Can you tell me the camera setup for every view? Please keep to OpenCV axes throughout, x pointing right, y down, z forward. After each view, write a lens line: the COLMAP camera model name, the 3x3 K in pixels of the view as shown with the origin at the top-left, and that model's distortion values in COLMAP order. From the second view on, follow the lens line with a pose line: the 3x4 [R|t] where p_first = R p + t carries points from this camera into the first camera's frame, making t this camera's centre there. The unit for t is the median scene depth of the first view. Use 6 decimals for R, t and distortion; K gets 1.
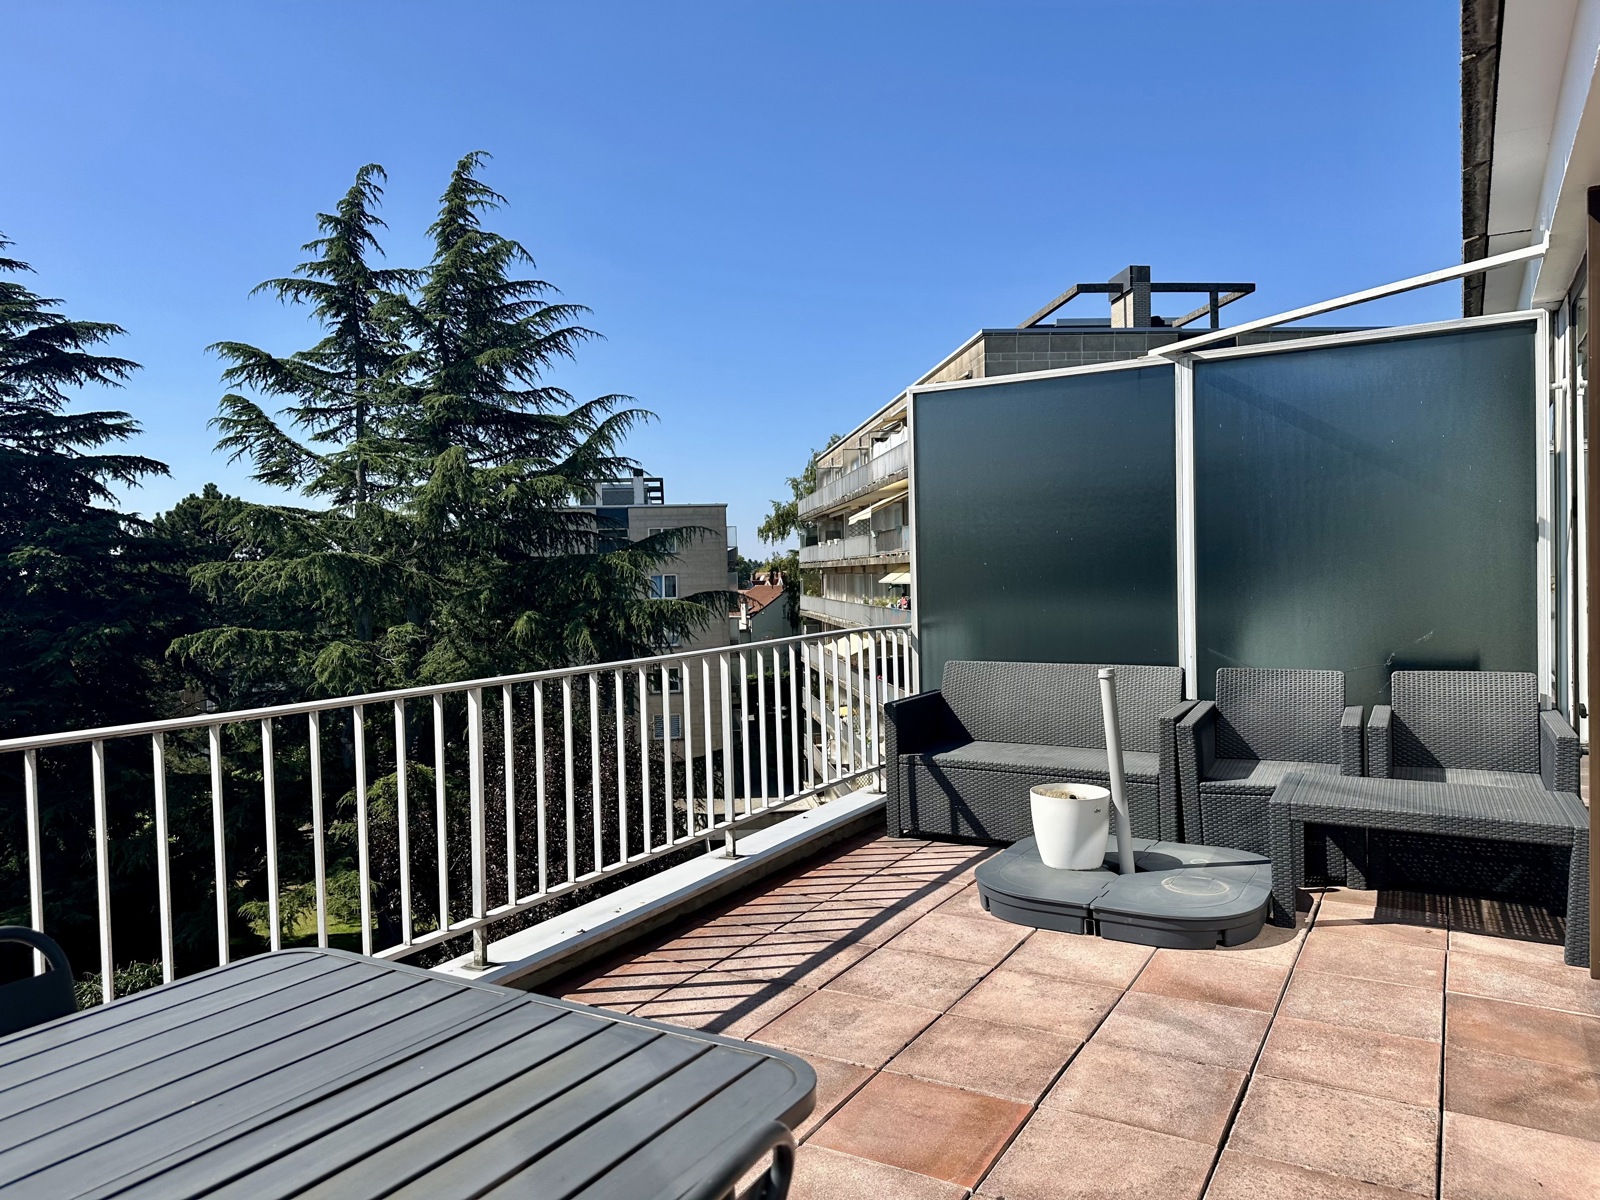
lens RADIAL K [[1142.4, 0, 794.4], [0, 1142.4, 610.9], [0, 0, 1]] dist [0.075159, -0.025267]
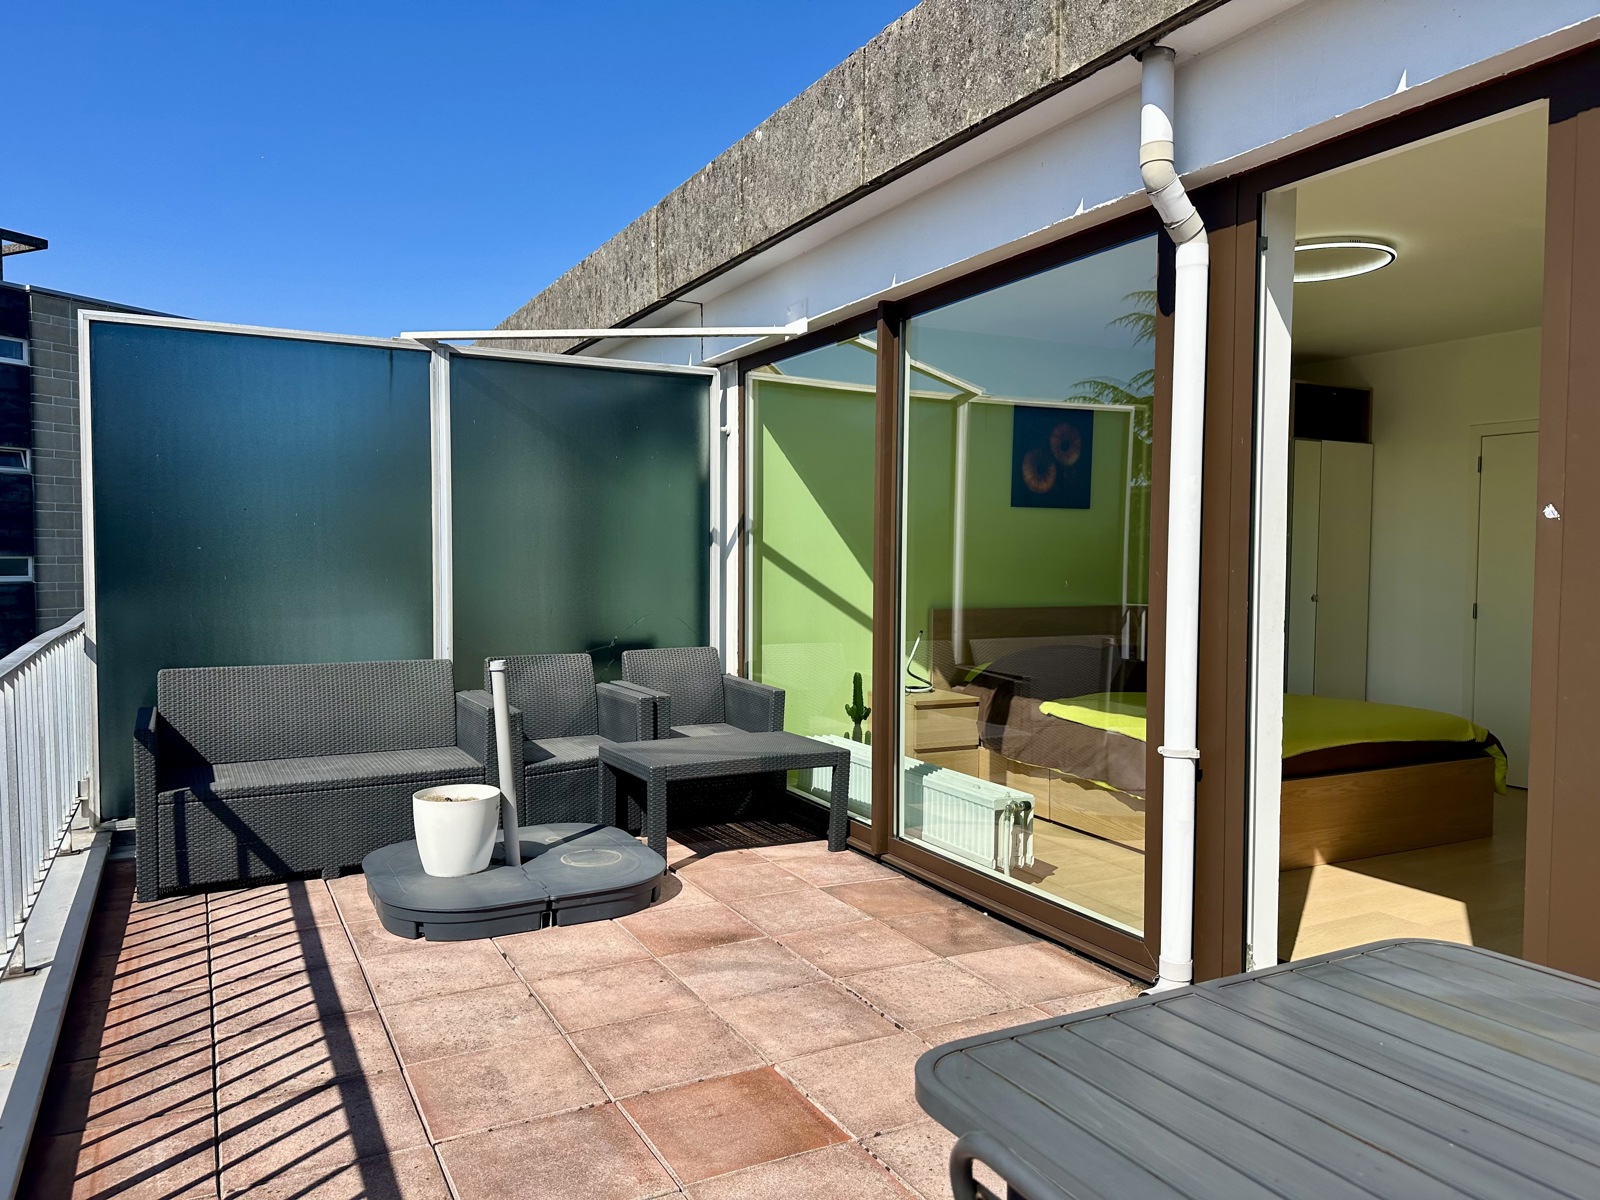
lens RADIAL K [[1142.4, 0, 802.7], [0, 1142.4, 608.2], [0, 0, 1]] dist [0.075159, -0.025267]
pose [[0.535910, -0.016219, 0.844119, -0.415078], [0.016782, 0.999823, 0.008556, 0.001828], [-0.844108, 0.009581, 0.536087, 0.255741]]
